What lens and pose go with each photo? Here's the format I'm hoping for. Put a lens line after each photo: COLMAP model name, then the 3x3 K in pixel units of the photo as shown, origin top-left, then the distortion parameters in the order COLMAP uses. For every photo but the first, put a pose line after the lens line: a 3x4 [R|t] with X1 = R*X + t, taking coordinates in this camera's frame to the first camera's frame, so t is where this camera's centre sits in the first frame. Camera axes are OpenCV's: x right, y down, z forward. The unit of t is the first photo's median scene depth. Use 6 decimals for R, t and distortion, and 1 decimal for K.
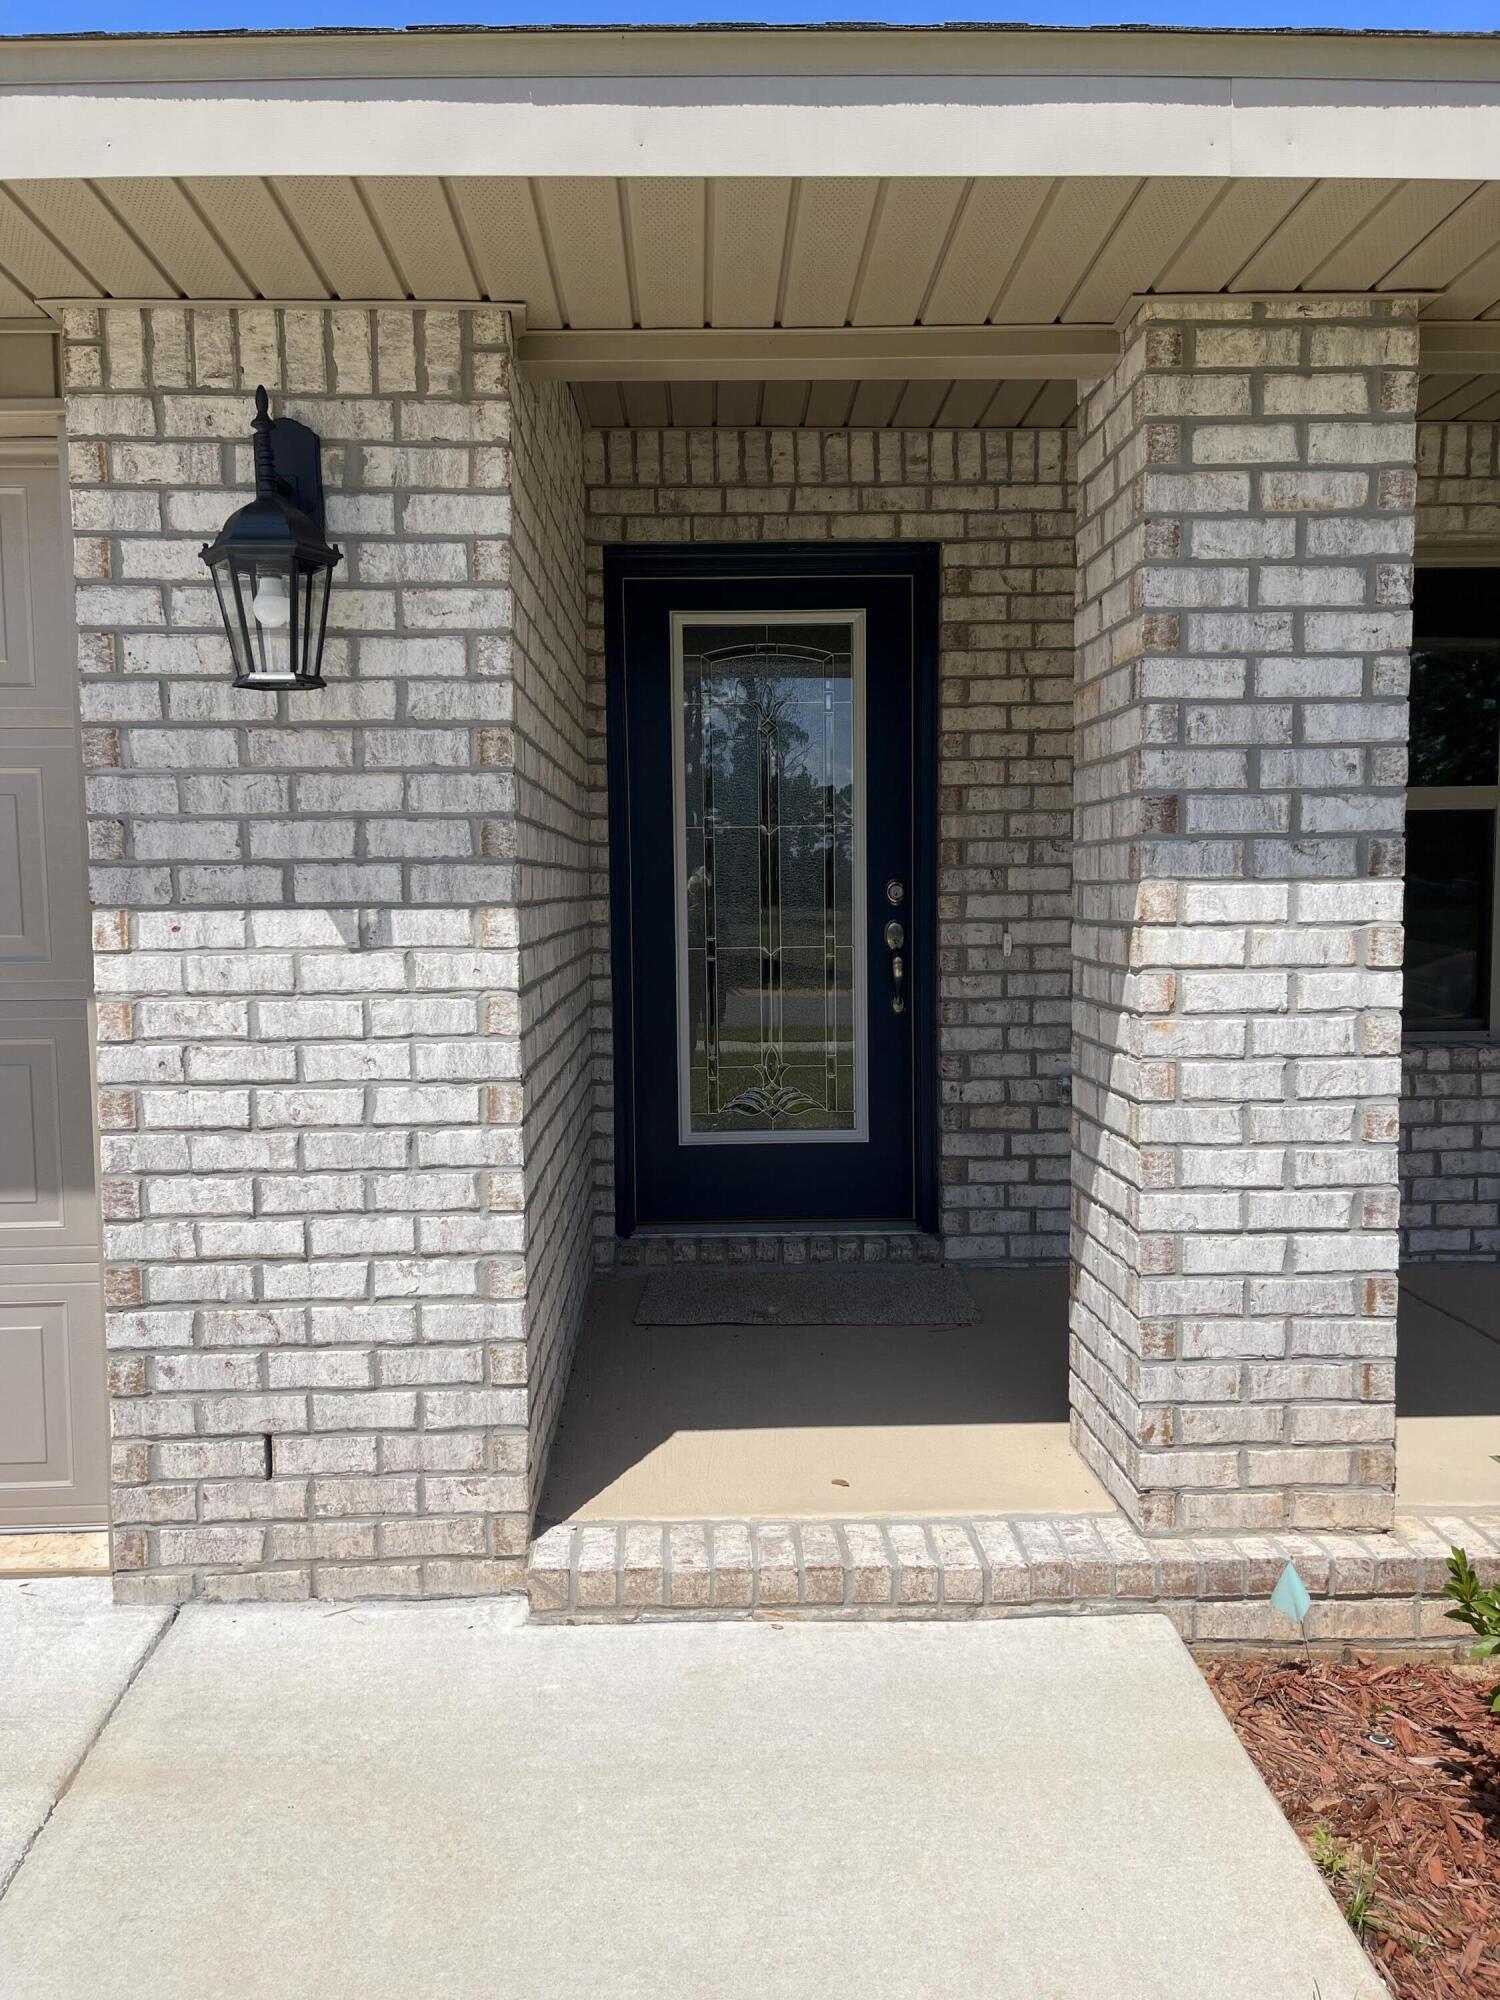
lens RADIAL K [[1507.0, 0, 742.9], [0, 1507.0, 1007.5], [0, 0, 1]] dist [0.081563, -0.098946]
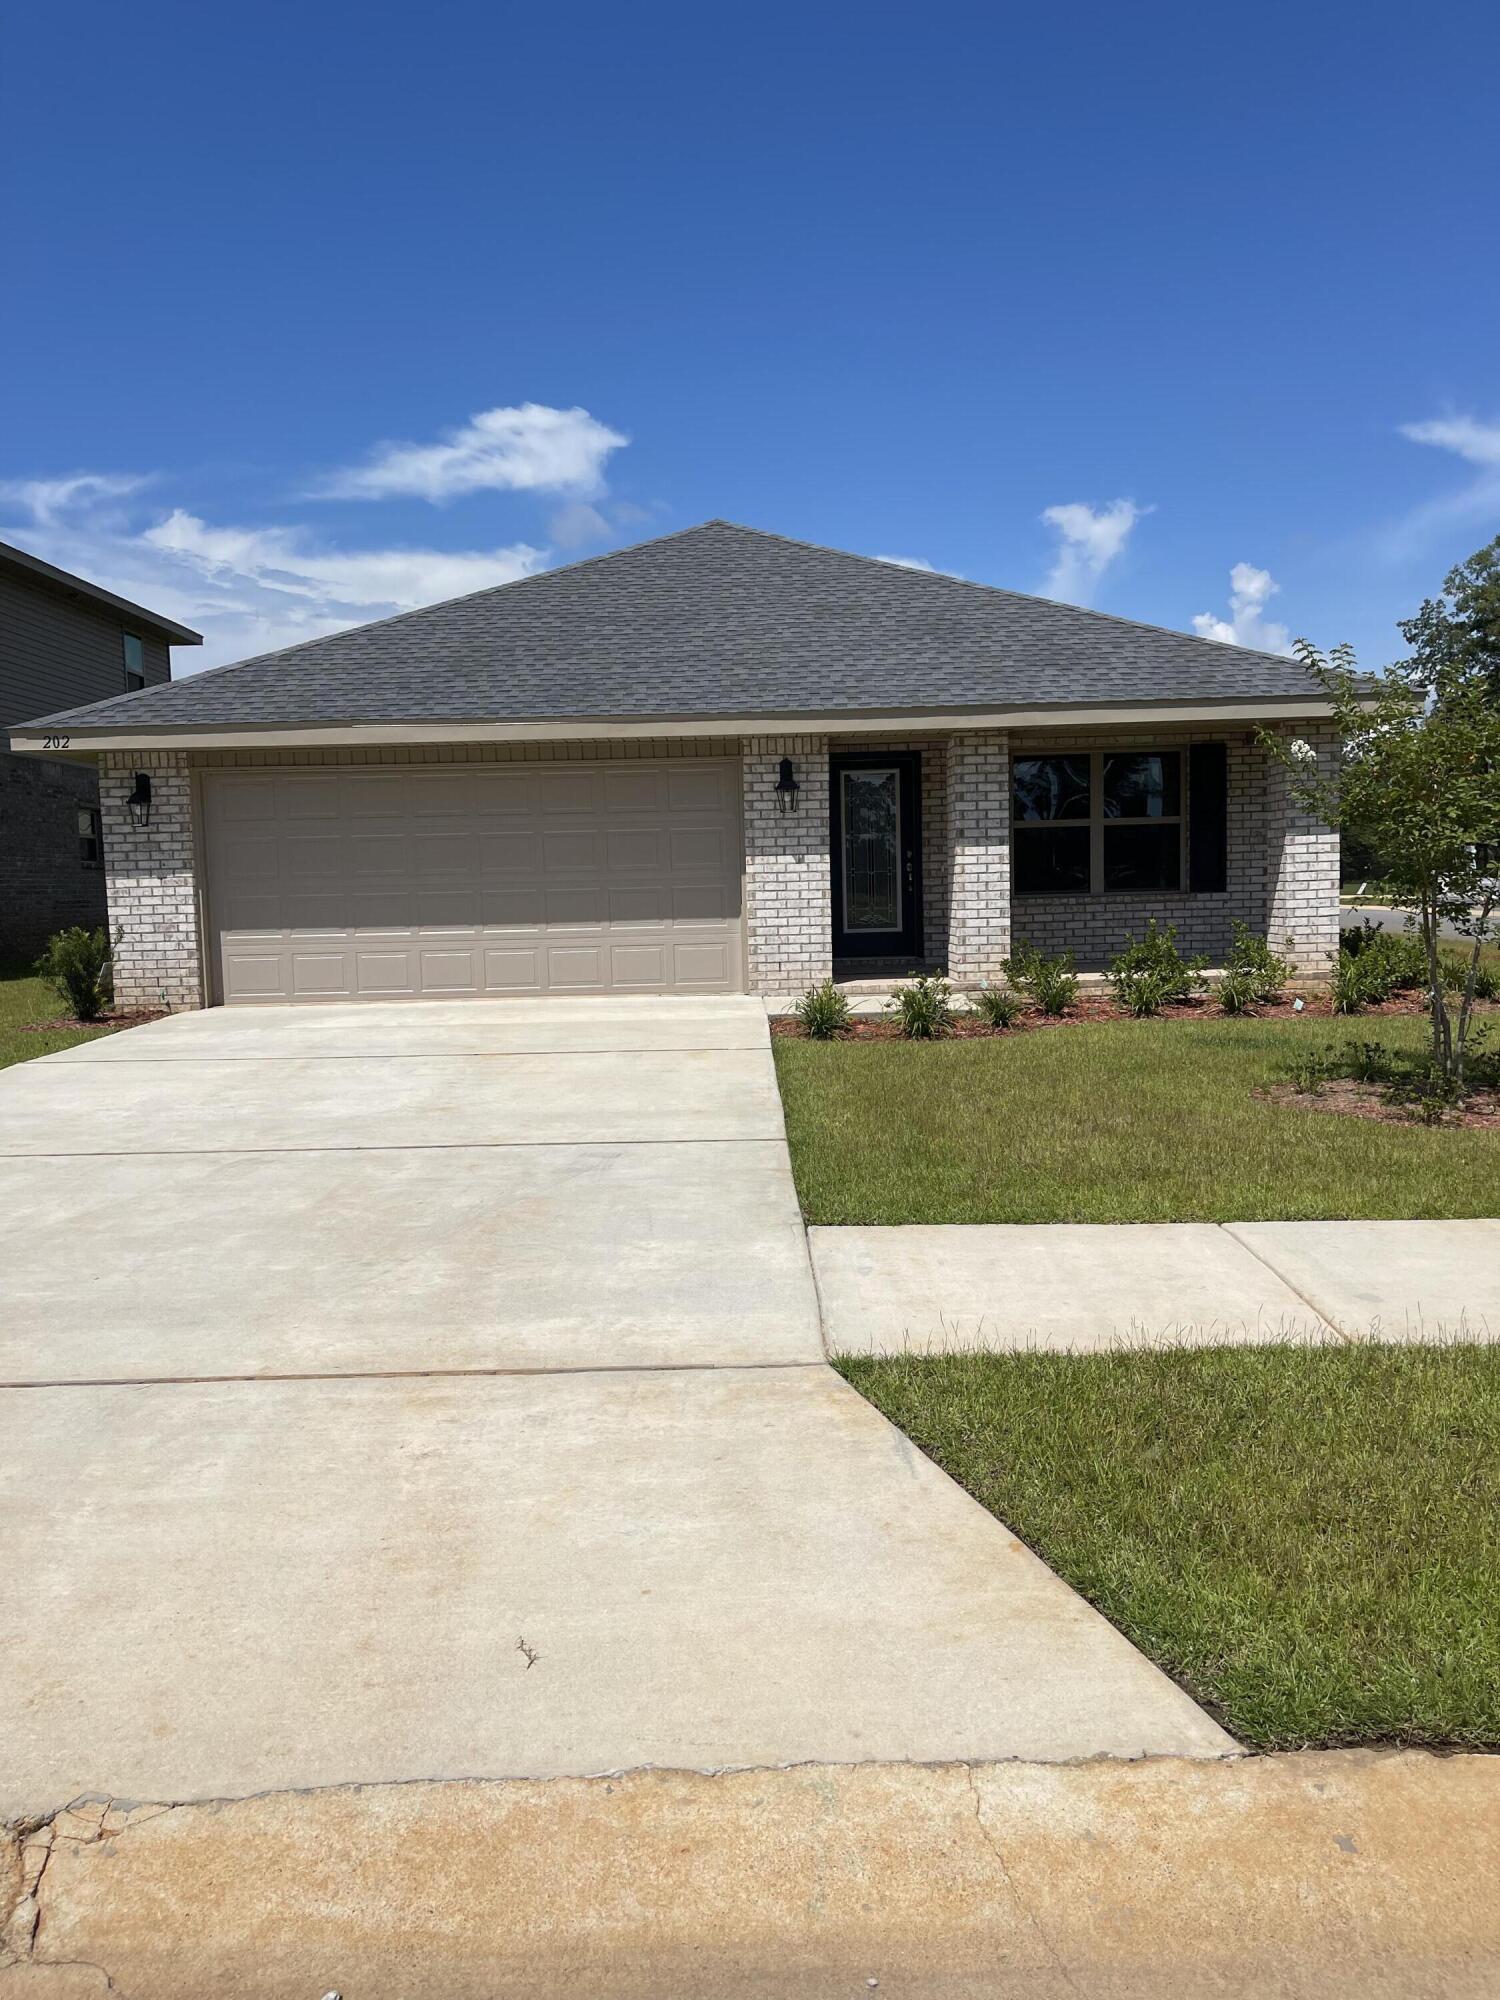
lens RADIAL K [[1510.0, 0, 743.0], [0, 1510.0, 1014.9], [0, 0, 1]] dist [0.088504, -0.125098]
pose [[0.999611, -0.013450, -0.024452, -0.316109], [0.013677, 0.999865, 0.009123, 0.407887], [0.024326, -0.009454, 0.999659, -3.930357]]
